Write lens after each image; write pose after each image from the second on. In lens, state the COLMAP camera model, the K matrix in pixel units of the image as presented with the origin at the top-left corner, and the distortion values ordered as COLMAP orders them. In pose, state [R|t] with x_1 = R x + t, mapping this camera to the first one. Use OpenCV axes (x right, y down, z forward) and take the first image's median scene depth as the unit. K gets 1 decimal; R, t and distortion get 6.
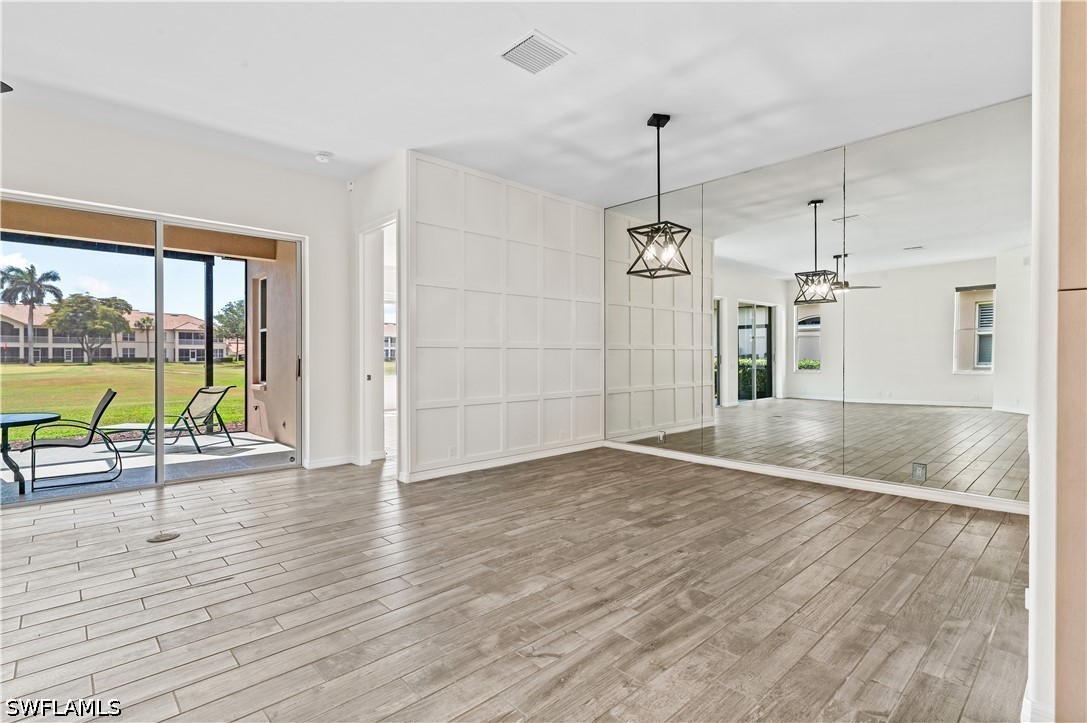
lens RADIAL K [[572.0, 0, 500.4], [0, 572.0, 365.0], [0, 0, 1]] dist [-0.005397, -0.003319]
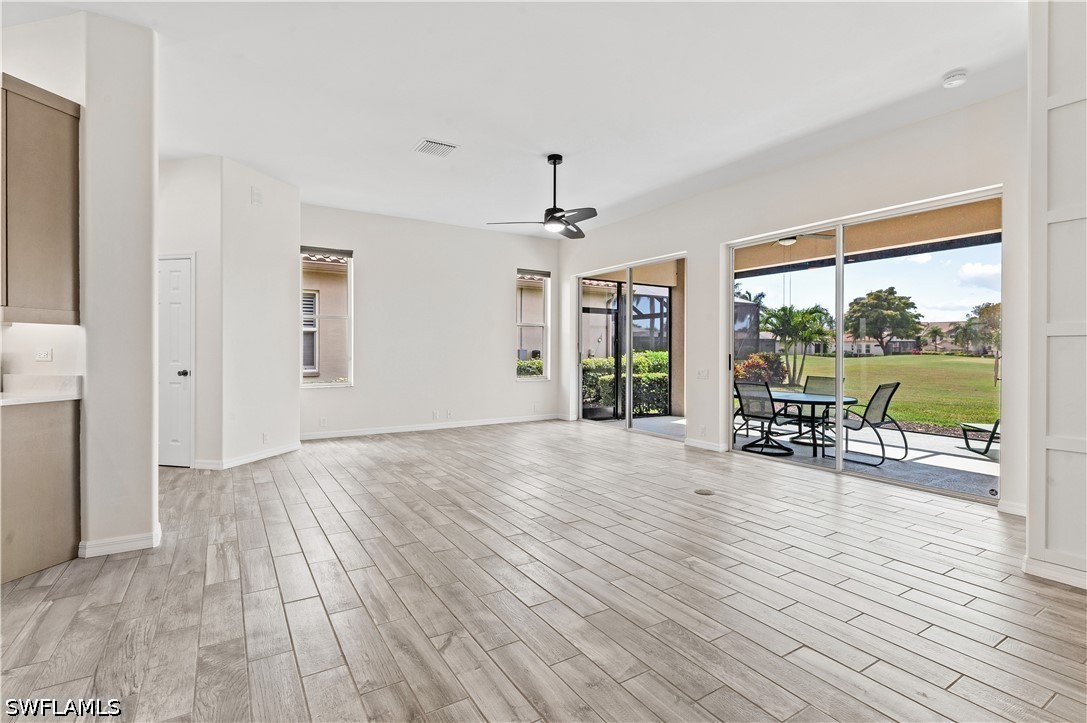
lens RADIAL K [[506.4, 0, 564.9], [0, 506.4, 357.2], [0, 0, 1]] dist [0.016266, -0.002764]
pose [[-0.170388, 0.010840, -0.985317, 0.325423], [-0.012360, 0.999837, 0.013137, -0.012092], [0.985300, 0.014417, -0.170226, 0.460428]]
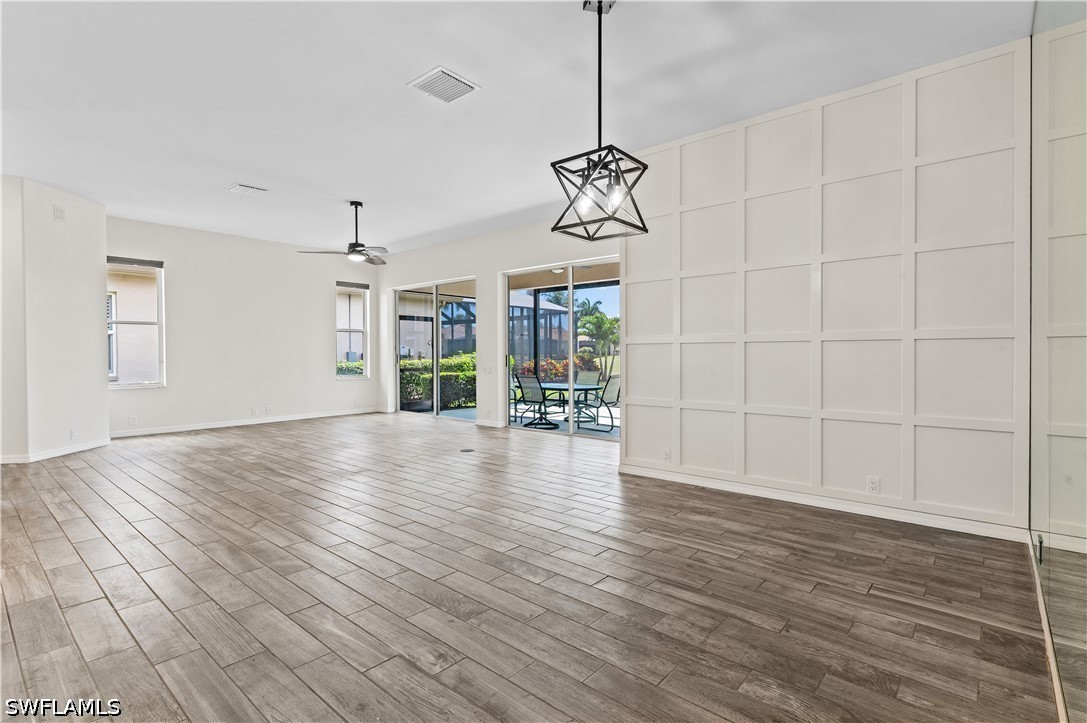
lens RADIAL K [[506.4, 0, 579.6], [0, 506.4, 362.0], [0, 0, 1]] dist [0.016266, -0.002764]
pose [[0.135206, 0.017535, -0.990662, 0.609366], [-0.006764, 0.999836, 0.016774, -0.013965], [0.990794, 0.004433, 0.135303, 0.605988]]
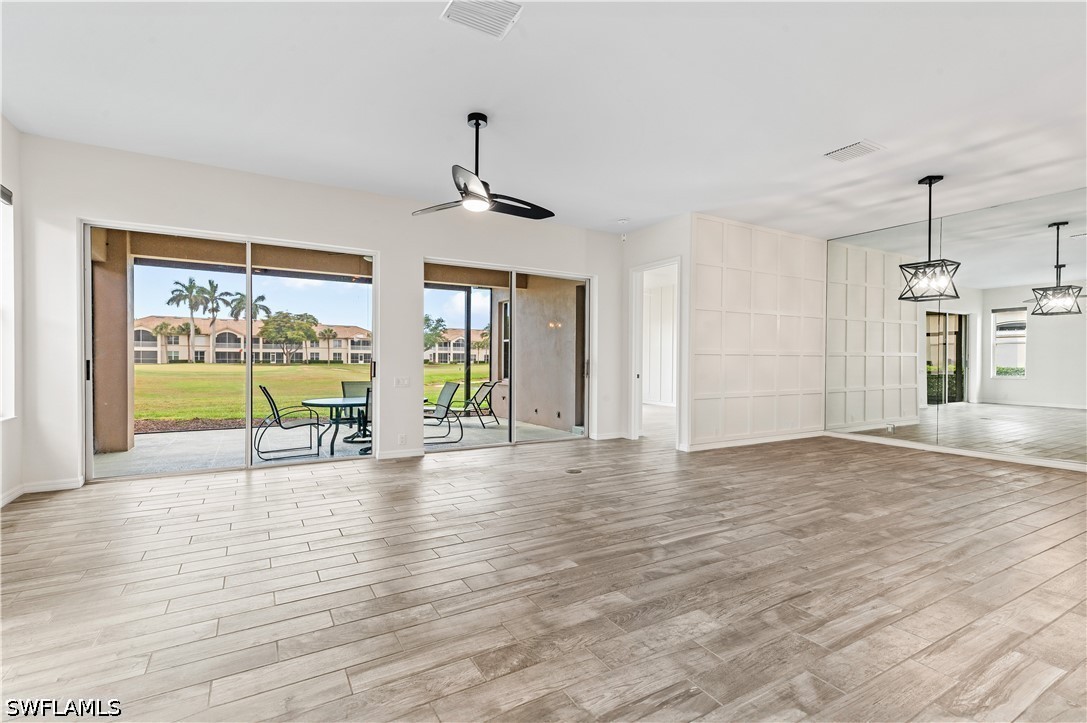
lens RADIAL K [[506.4, 0, 470.3], [0, 506.4, 368.2], [0, 0, 1]] dist [0.016266, -0.002764]
pose [[0.964034, 0.009842, -0.265595, -0.279768], [-0.009773, 0.999951, 0.001578, 0.004894], [0.265597, 0.001074, 0.964083, -0.268107]]
